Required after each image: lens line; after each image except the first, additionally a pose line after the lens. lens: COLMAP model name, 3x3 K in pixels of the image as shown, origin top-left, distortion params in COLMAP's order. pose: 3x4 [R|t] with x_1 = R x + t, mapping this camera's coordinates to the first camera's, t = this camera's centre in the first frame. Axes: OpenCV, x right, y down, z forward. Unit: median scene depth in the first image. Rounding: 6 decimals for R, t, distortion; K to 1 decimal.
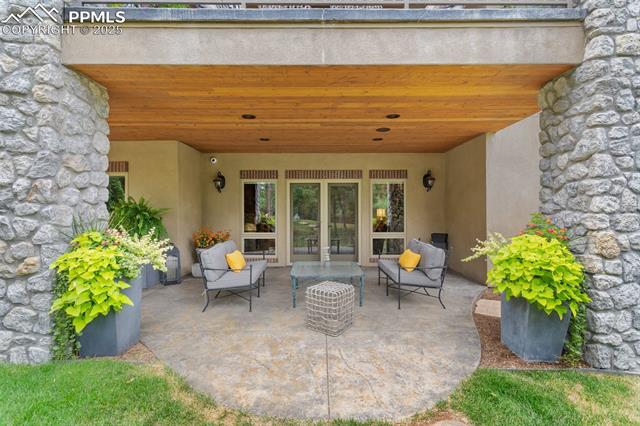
lens RADIAL K [[301.1, 0, 319.9], [0, 301.1, 209.9], [0, 0, 1]] dist [0.001631, 0.000422]
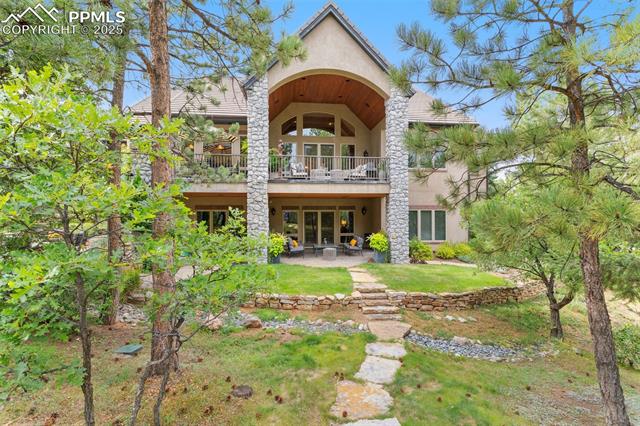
lens RADIAL K [[308.4, 0, 320.0], [0, 308.4, 213.0], [0, 0, 1]] dist [0.000113, 0.000079]
pose [[0.992715, -0.000476, 0.120483, -0.667658], [-0.000609, 0.999960, 0.008971, -0.257441], [-0.120483, -0.008979, 0.992675, -3.347562]]
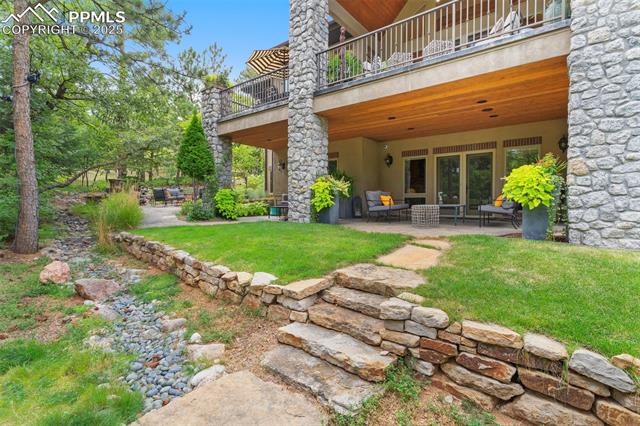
lens RADIAL K [[301.1, 0, 319.9], [0, 301.1, 209.9], [0, 0, 1]] dist [0.001631, 0.000422]
pose [[0.790483, 0.017976, -0.612220, 0.842199], [-0.001522, 0.999624, 0.027386, 0.297647], [0.612482, -0.020717, 0.790213, -1.091920]]
